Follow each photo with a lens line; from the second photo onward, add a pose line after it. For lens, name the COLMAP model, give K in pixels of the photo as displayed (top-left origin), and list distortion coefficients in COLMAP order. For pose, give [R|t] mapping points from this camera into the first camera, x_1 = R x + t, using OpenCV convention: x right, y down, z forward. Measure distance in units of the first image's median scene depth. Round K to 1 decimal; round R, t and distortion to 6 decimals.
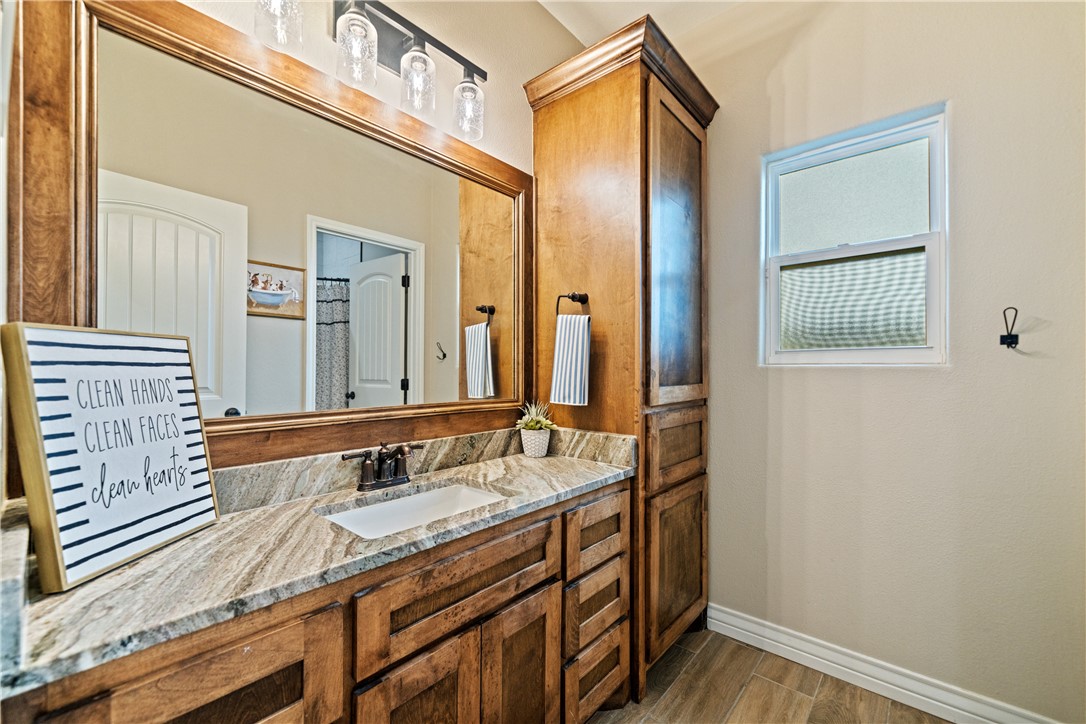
lens RADIAL K [[437.2, 0, 543.1], [0, 437.2, 365.7], [0, 0, 1]] dist [-0.000489, -0.000109]
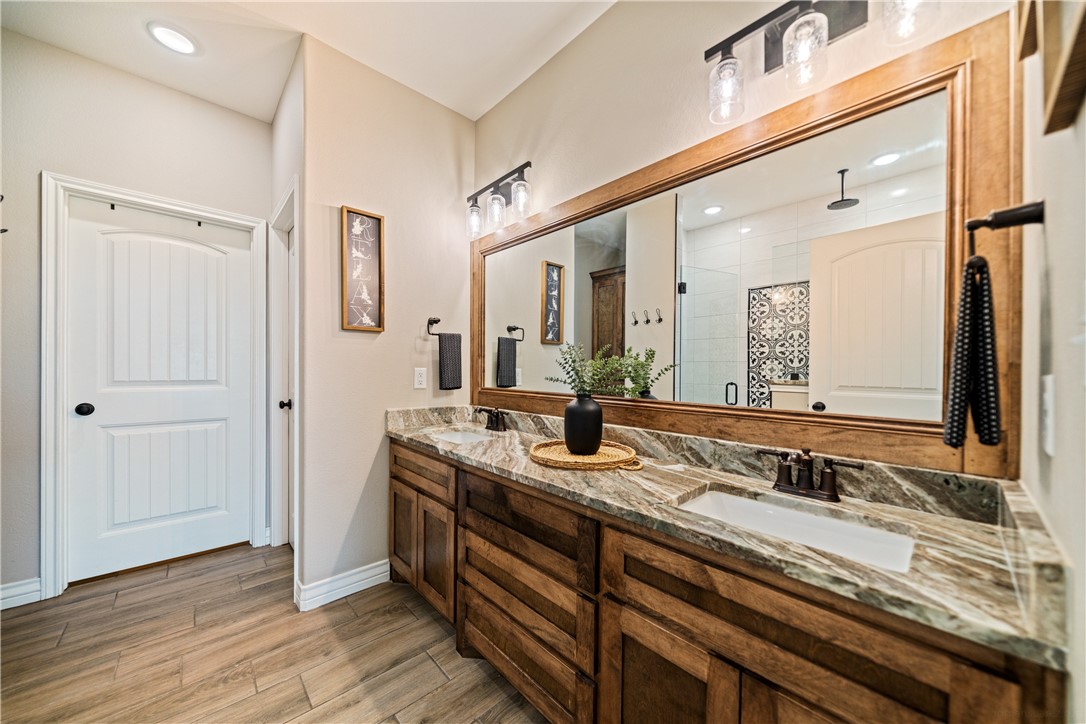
lens RADIAL K [[391.9, 0, 544.4], [0, 391.9, 368.4], [0, 0, 1]] dist [-0.001293, -0.000256]
pose [[-0.111706, -0.000453, -0.993741, 0.530666], [0.007476, 0.999971, -0.001296, 0.003363], [0.993713, -0.007574, -0.111700, 0.556375]]
